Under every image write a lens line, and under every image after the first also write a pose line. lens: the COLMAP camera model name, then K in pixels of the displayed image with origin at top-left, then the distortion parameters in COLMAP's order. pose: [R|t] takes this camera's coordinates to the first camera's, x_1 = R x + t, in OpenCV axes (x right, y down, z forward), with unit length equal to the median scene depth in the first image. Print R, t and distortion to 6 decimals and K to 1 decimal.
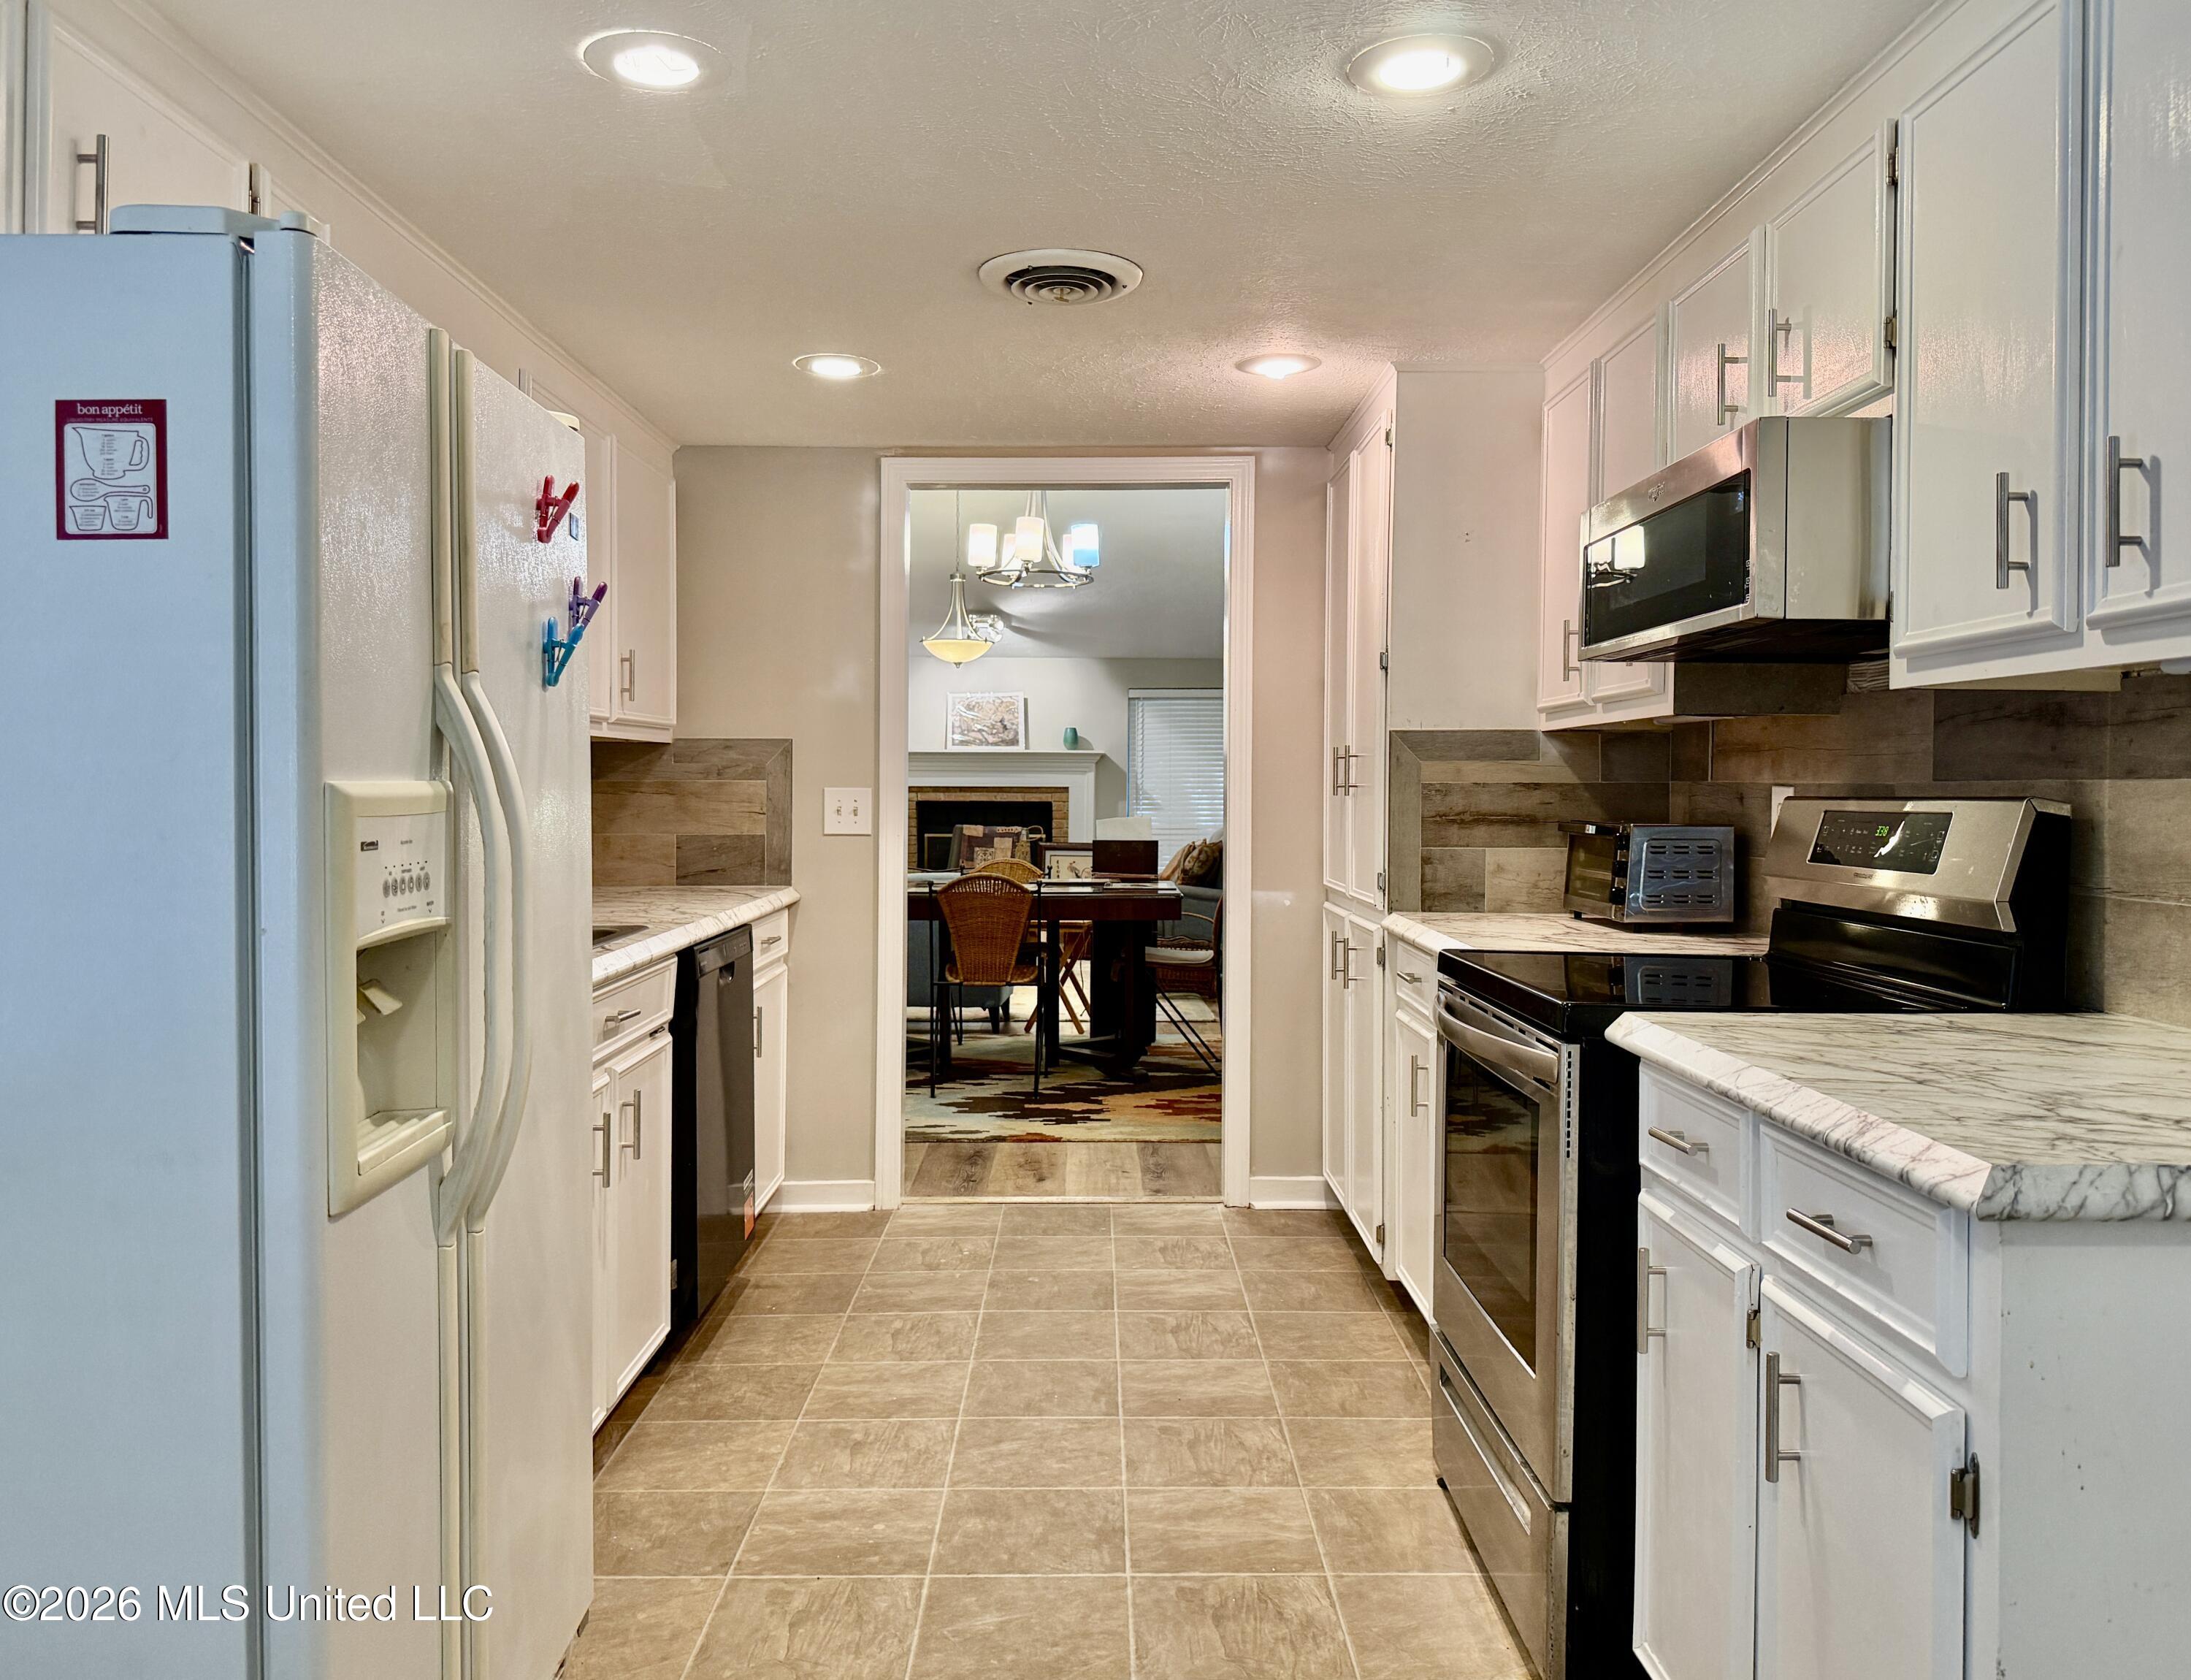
lens RADIAL K [[1637.4, 0, 1096.0], [0, 1637.4, 791.6], [0, 0, 1]] dist [0.102035, -0.162267]
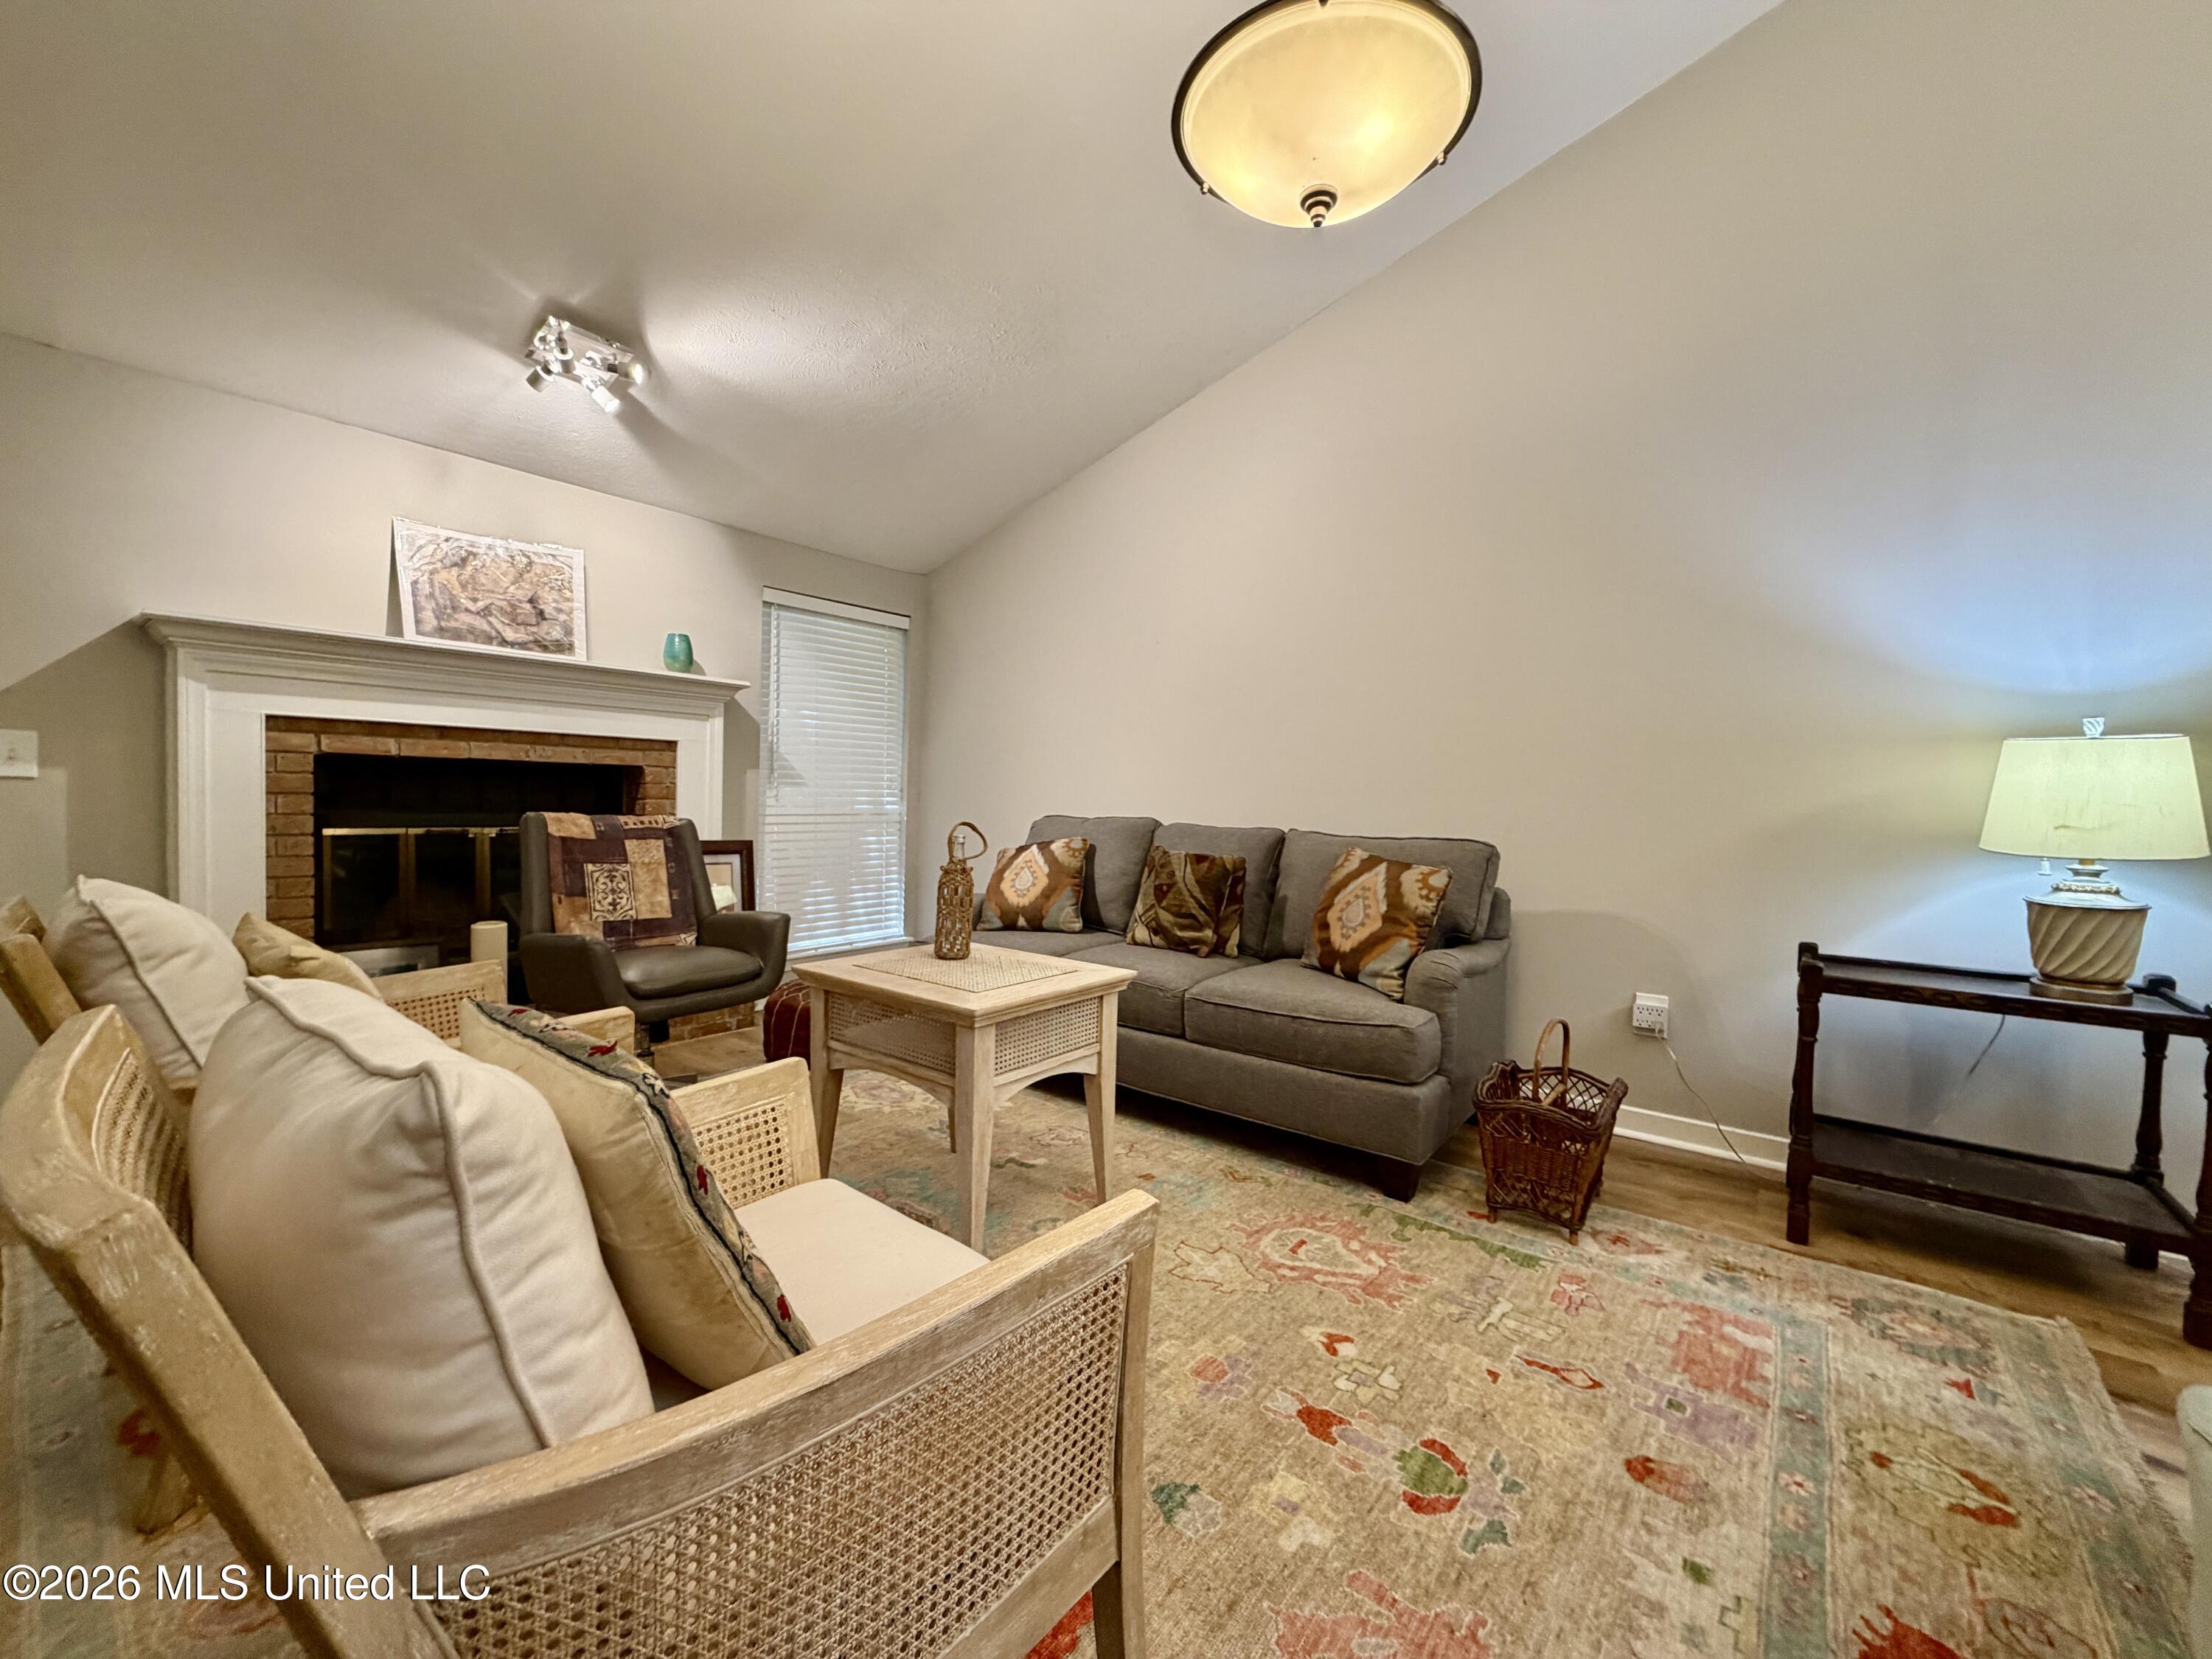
lens RADIAL K [[882.5, 0, 1093.2], [0, 882.5, 824.9], [0, 0, 1]] dist [0.000124, -0.000084]
pose [[0.633738, -0.013417, 0.773431, -0.613335], [-0.025294, 0.998955, 0.038055, 0.040350], [-0.773134, -0.043680, 0.632737, 2.699799]]
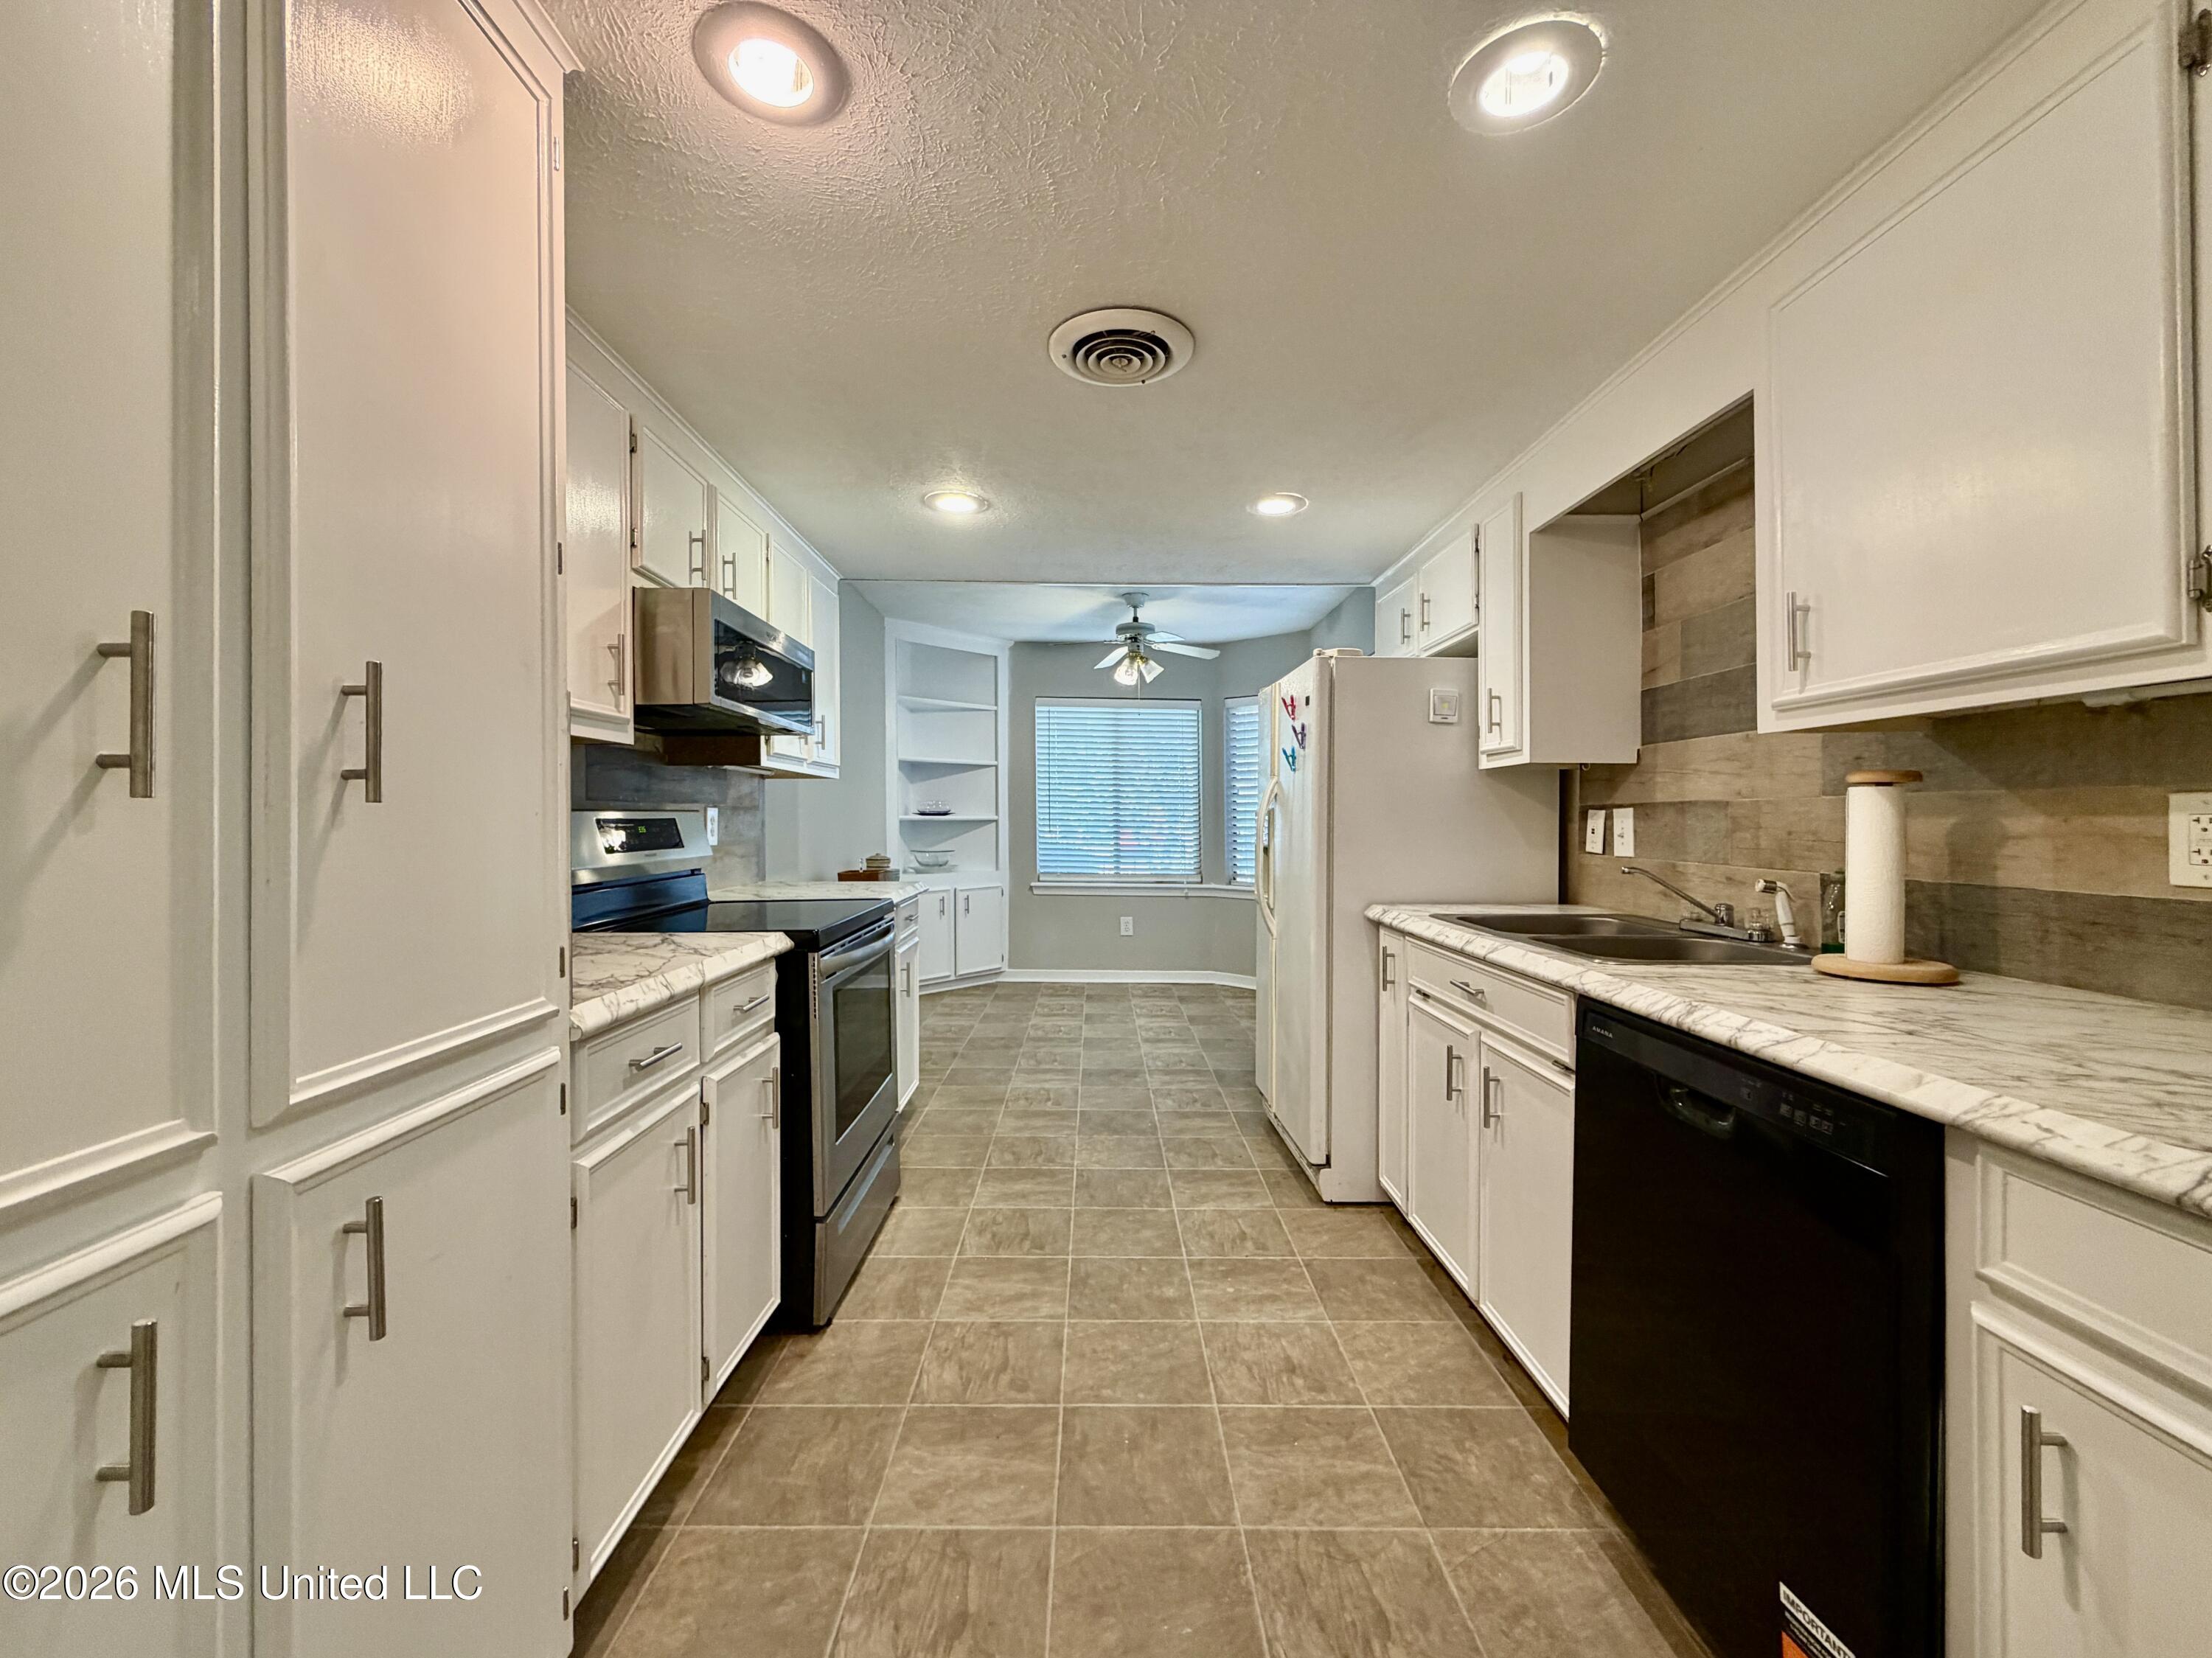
lens RADIAL K [[893.1, 0, 1102.0], [0, 893.1, 819.1], [0, 0, 1]] dist [-0.000737, -0.000276]
pose [[-0.999992, -0.003048, -0.002694, -0.007455], [-0.003060, 0.999985, 0.004530, 0.005560], [0.002680, 0.004538, -0.999986, 1.502183]]
